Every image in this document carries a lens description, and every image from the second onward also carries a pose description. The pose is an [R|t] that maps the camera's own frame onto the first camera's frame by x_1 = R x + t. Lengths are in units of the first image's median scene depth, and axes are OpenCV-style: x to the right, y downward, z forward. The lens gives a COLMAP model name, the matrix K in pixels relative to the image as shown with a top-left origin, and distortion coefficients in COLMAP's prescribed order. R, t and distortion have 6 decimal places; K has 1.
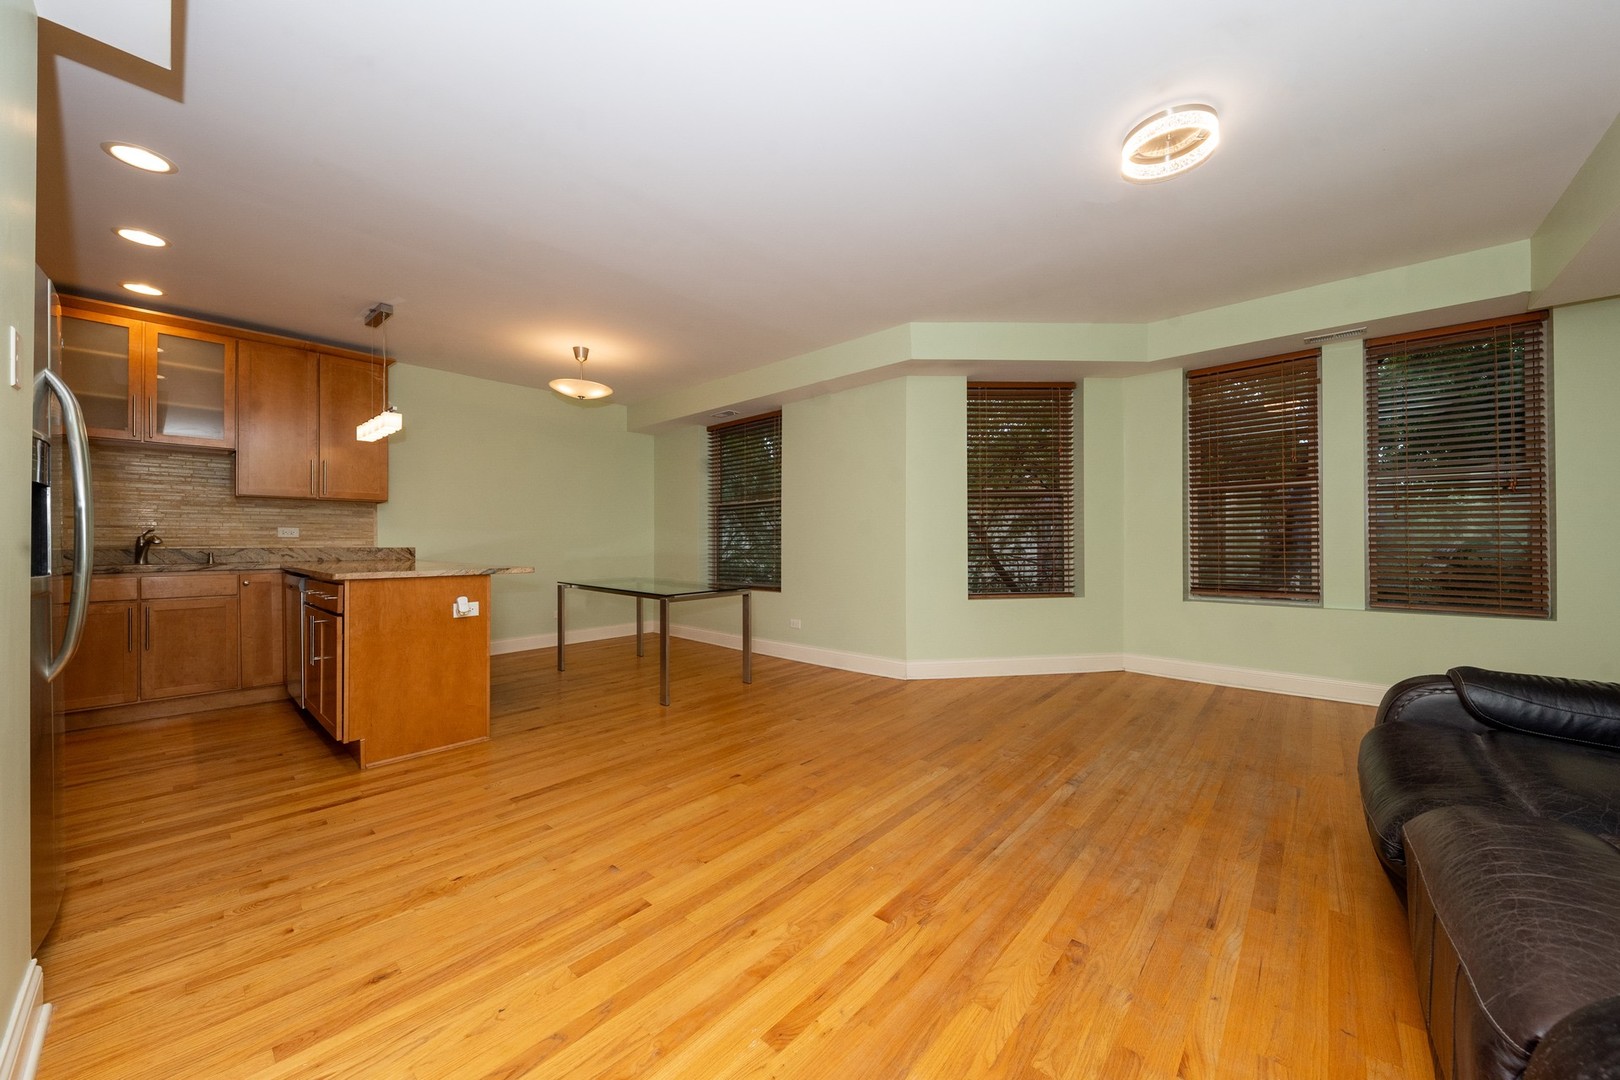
lens RADIAL K [[578.3, 0, 800.0], [0, 578.3, 530.3], [0, 0, 1]] dist [0.008224, -0.006126]
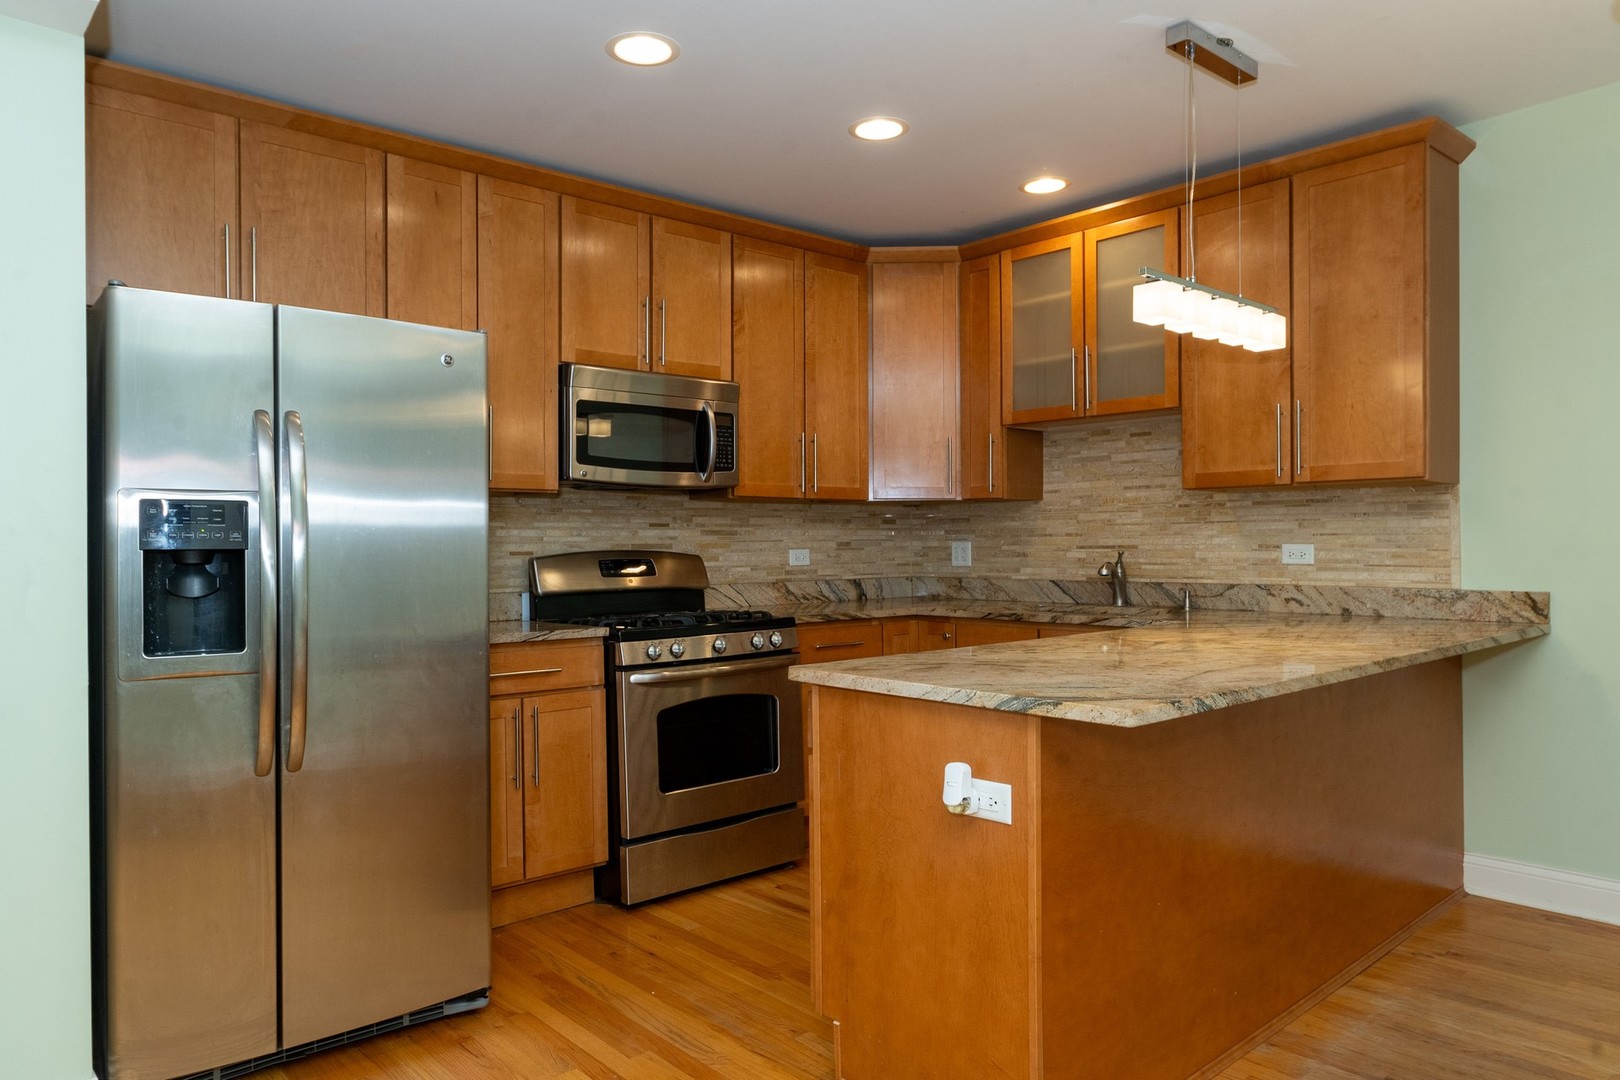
lens RADIAL K [[1078.6, 0, 810.0], [0, 1078.6, 540.0], [0, 0, 1]] dist [0.000193, 0.000658]
pose [[-0.095173, 0.000092, -0.995461, 0.096366], [0.032440, 0.999469, -0.003009, -0.023717], [0.994932, -0.032579, -0.095125, 0.835964]]
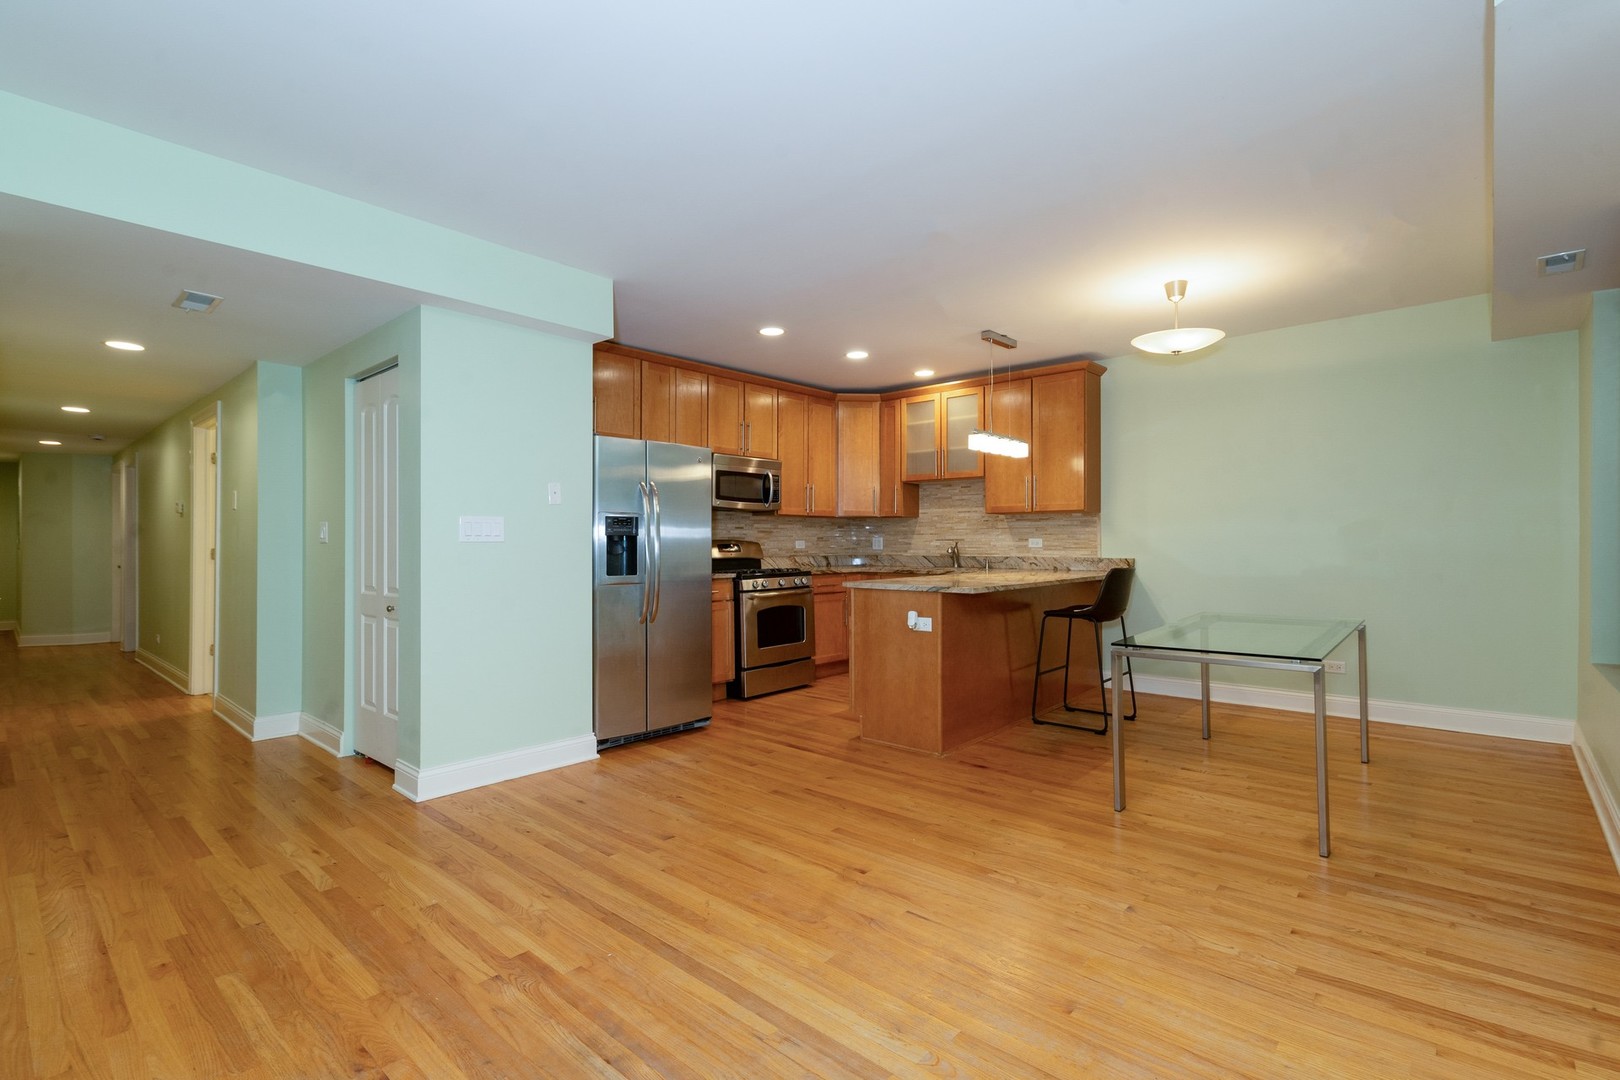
lens RADIAL K [[735.3, 0, 805.8], [0, 735.3, 533.5], [0, 0, 1]] dist [0.002840, 0.000300]
pose [[0.007024, -0.008868, -0.999936, 0.650366], [0.027031, 0.999597, -0.008675, -0.017398], [0.999610, -0.026969, 0.007261, 0.684699]]
